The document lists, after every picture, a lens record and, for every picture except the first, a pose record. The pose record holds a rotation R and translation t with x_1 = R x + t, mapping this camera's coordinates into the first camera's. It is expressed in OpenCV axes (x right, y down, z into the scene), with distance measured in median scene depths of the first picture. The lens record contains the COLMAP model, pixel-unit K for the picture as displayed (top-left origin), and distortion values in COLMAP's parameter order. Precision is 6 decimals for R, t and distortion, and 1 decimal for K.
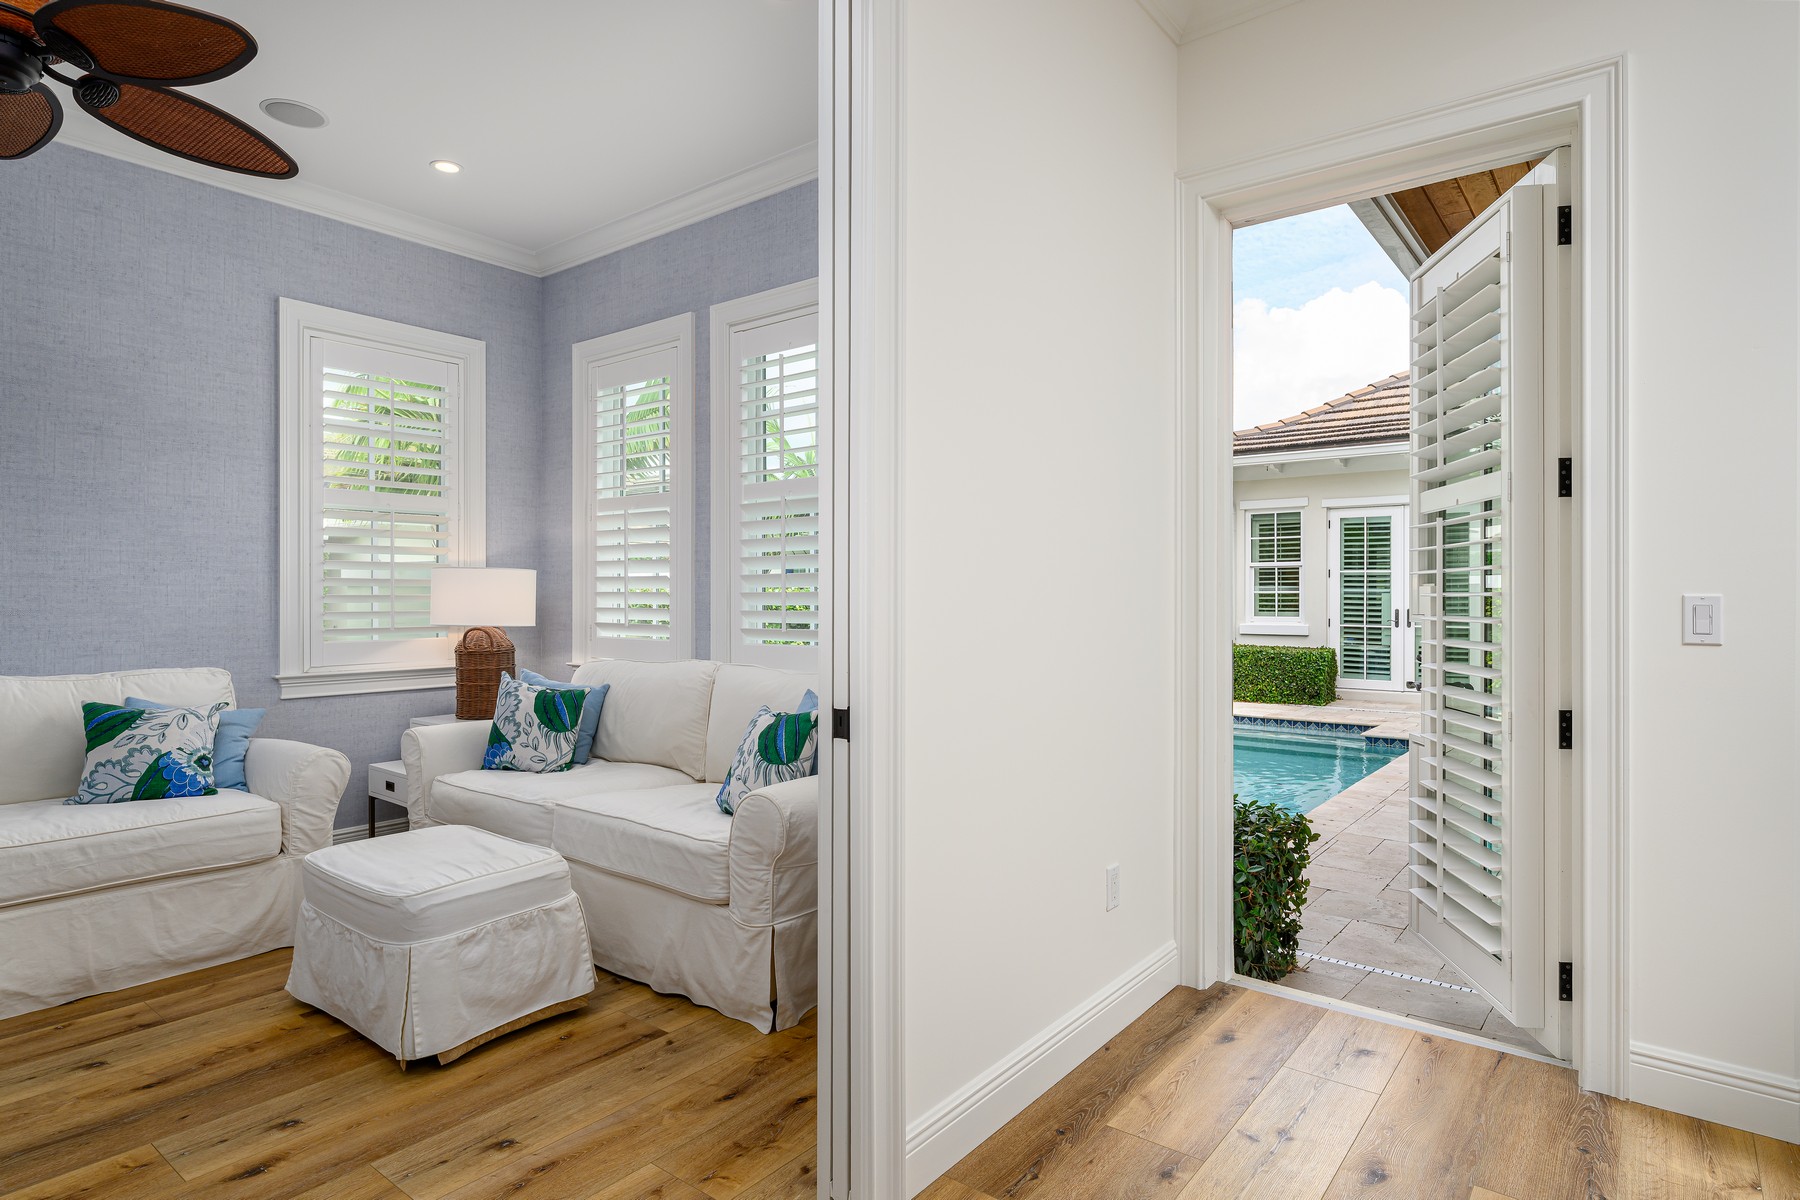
lens RADIAL K [[959.8, 0, 900.0], [0, 959.8, 600.0], [0, 0, 1]] dist [-0.001427, 0.000493]
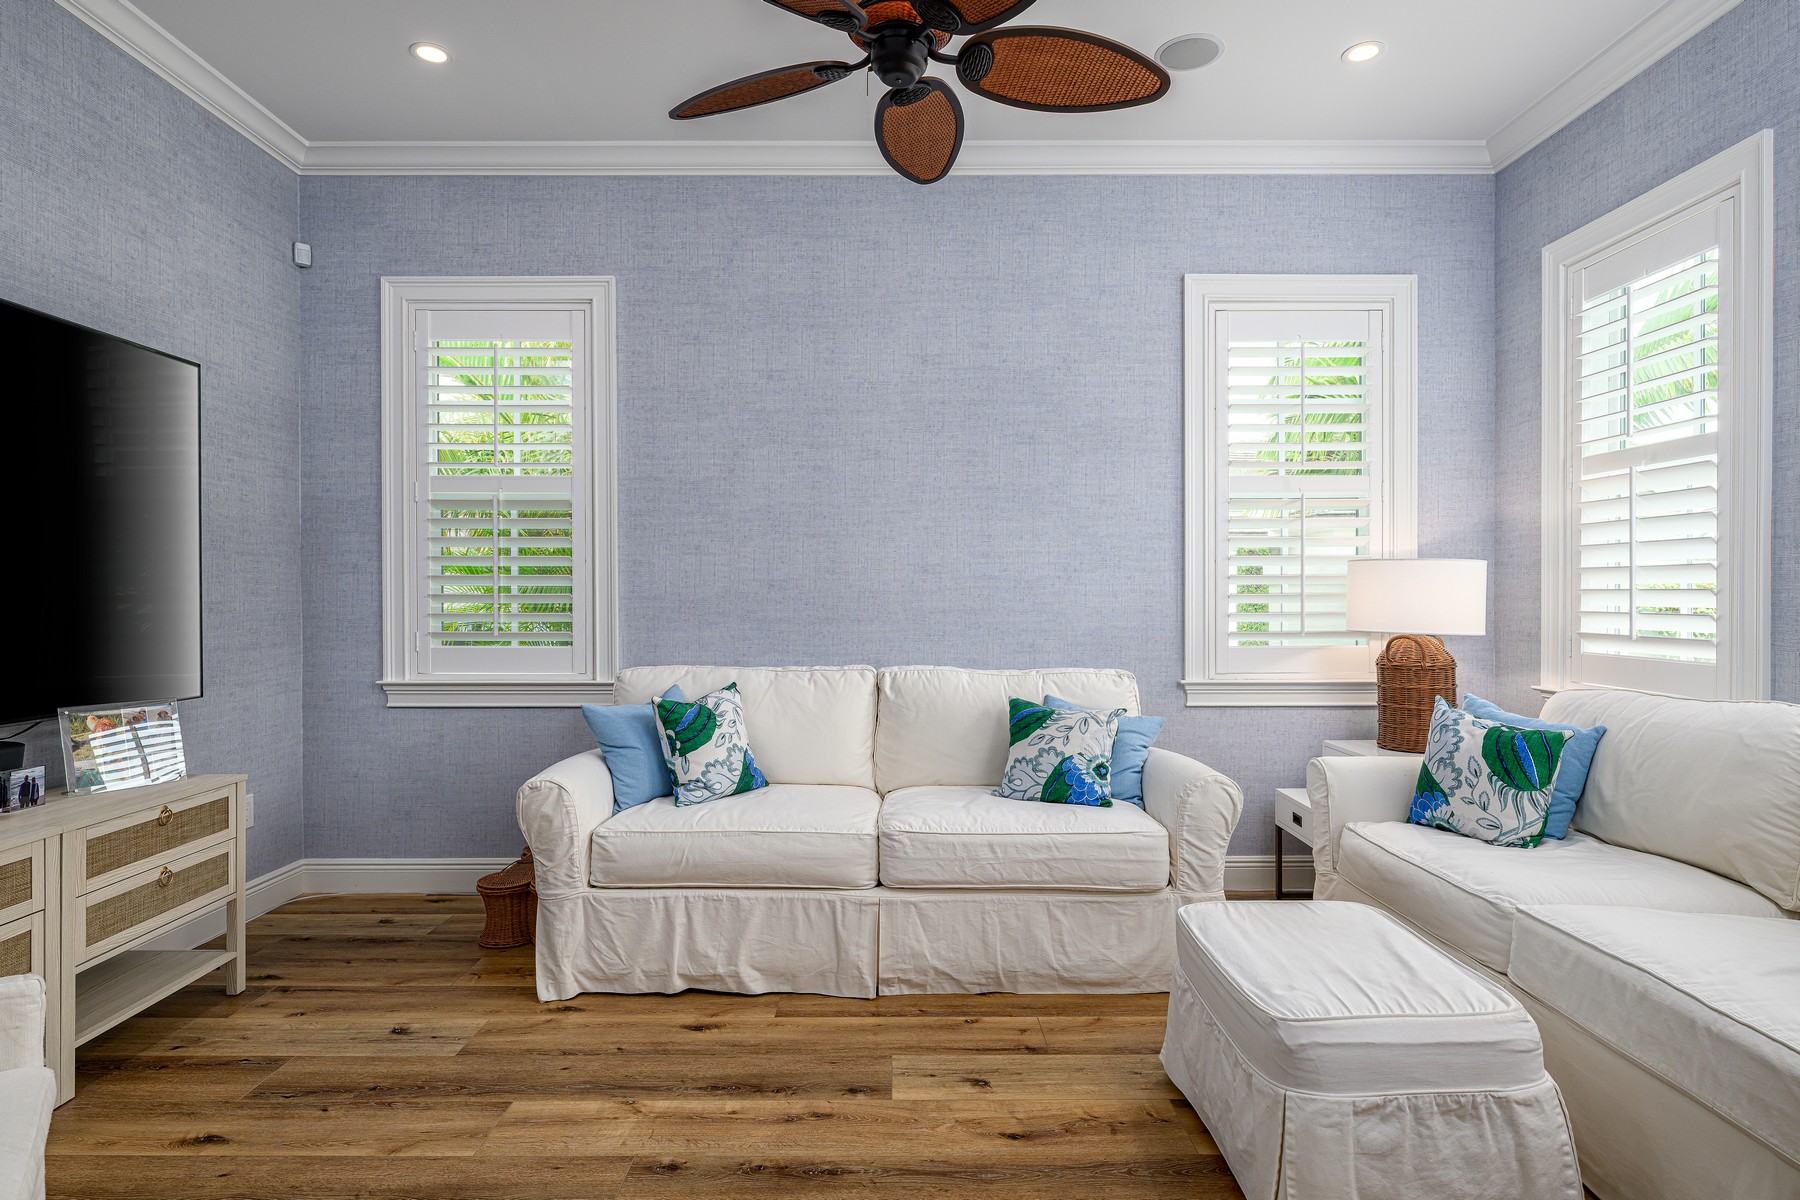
lens RADIAL K [[959.8, 0, 900.0], [0, 959.8, 600.0], [0, 0, 1]] dist [-0.001427, 0.000493]
pose [[0.610594, 0.002098, -0.791941, -0.080402], [-0.001203, 0.999998, 0.001722, -0.001035], [0.791943, -0.000099, 0.610595, 0.220469]]
